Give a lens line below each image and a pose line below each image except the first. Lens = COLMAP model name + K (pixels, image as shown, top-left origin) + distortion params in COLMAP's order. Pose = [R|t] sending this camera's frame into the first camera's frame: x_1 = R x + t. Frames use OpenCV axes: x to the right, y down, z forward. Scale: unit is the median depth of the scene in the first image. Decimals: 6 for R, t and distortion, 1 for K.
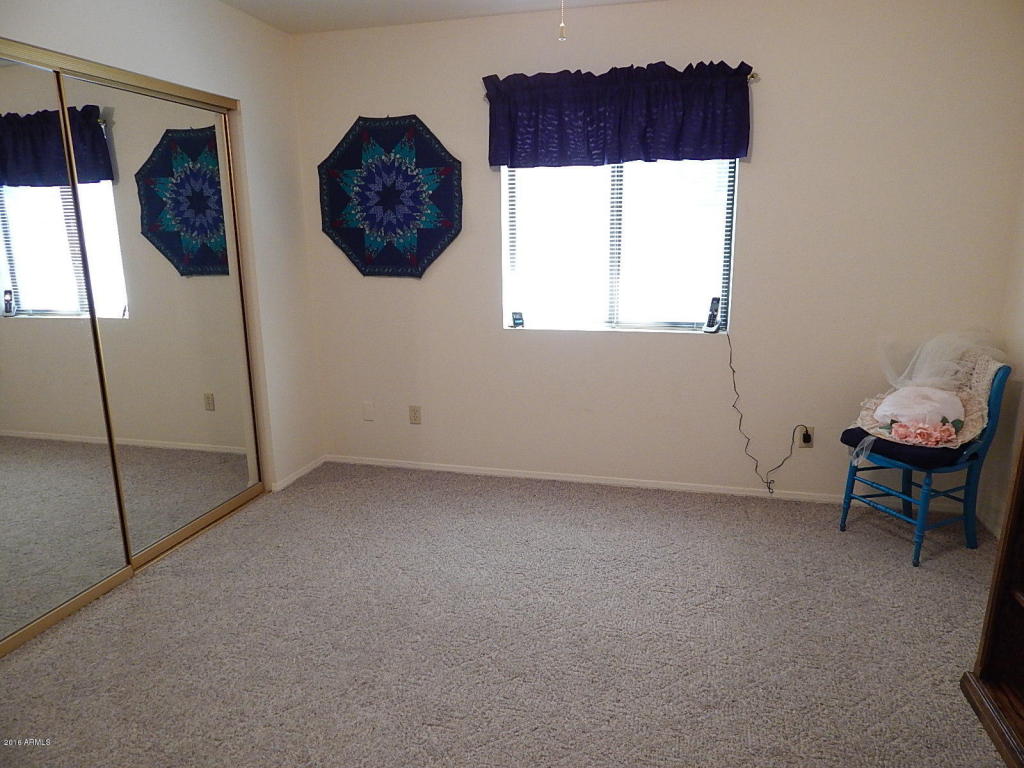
lens RADIAL K [[680.0, 0, 508.1], [0, 680.0, 383.1], [0, 0, 1]] dist [0.015876, -0.015339]
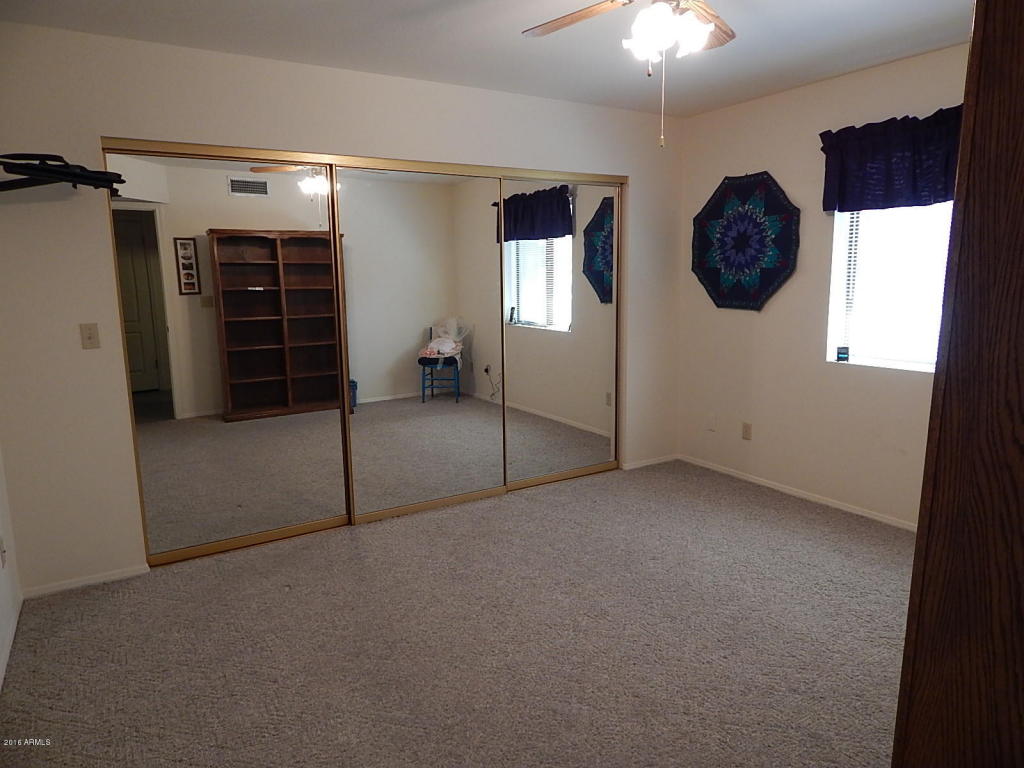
lens RADIAL K [[680.0, 0, 518.0], [0, 680.0, 386.9], [0, 0, 1]] dist [0.015876, -0.015339]
pose [[0.725894, 0.116841, -0.677810, 0.370088], [-0.148044, 0.988909, 0.011922, 0.017837], [0.671685, 0.091692, 0.735140, -0.100257]]
